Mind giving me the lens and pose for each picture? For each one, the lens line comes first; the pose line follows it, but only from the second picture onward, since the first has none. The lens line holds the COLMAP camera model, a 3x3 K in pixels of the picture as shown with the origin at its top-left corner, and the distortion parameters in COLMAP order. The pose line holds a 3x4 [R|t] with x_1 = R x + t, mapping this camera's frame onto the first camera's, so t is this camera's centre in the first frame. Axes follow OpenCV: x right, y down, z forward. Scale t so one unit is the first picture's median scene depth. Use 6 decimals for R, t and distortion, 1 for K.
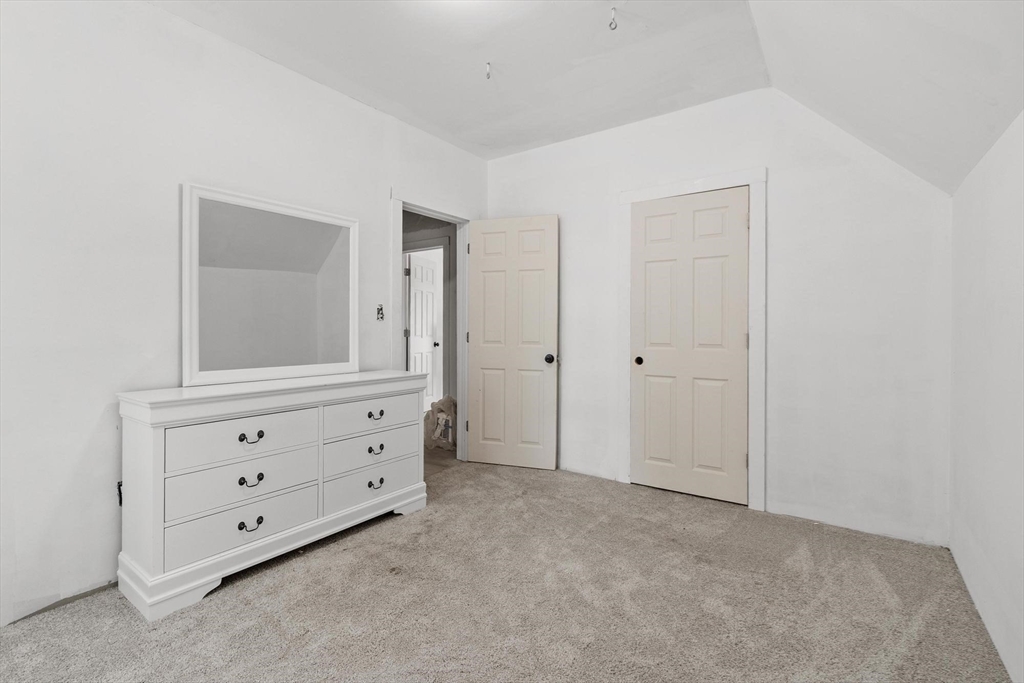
lens RADIAL K [[464.1, 0, 512.0], [0, 464.1, 341.5], [0, 0, 1]] dist [0.000286, 0.000314]
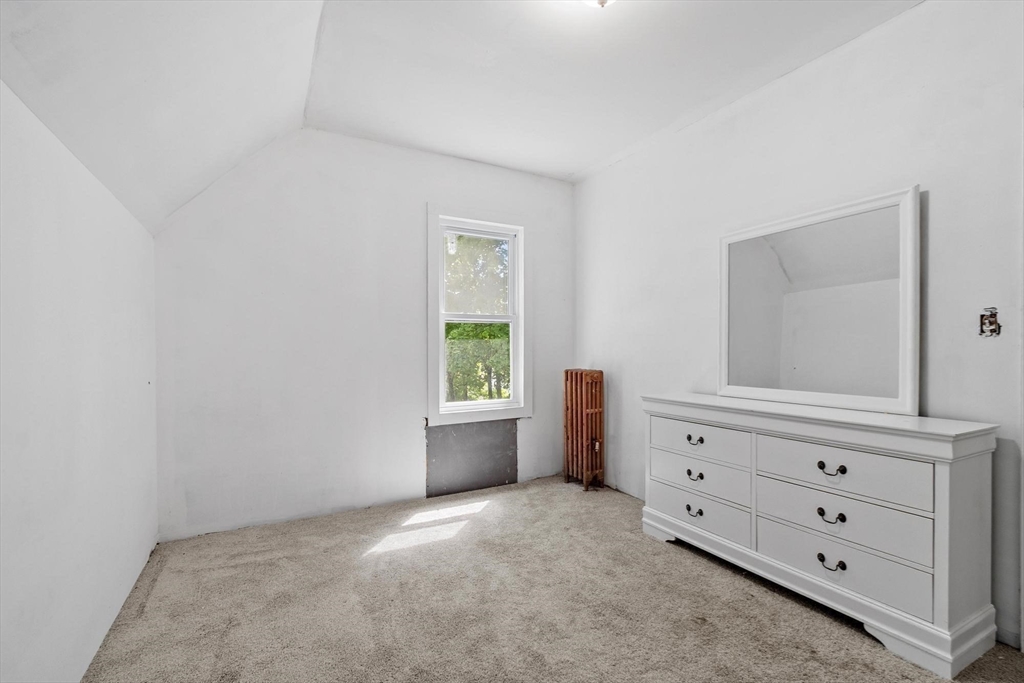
lens RADIAL K [[464.1, 0, 512.0], [0, 464.1, 341.5], [0, 0, 1]] dist [0.000286, 0.000314]
pose [[-0.441571, -0.005377, -0.897210, 0.655001], [-0.011568, 0.999933, -0.000299, -0.041309], [0.897152, 0.010247, -0.441603, 0.964640]]
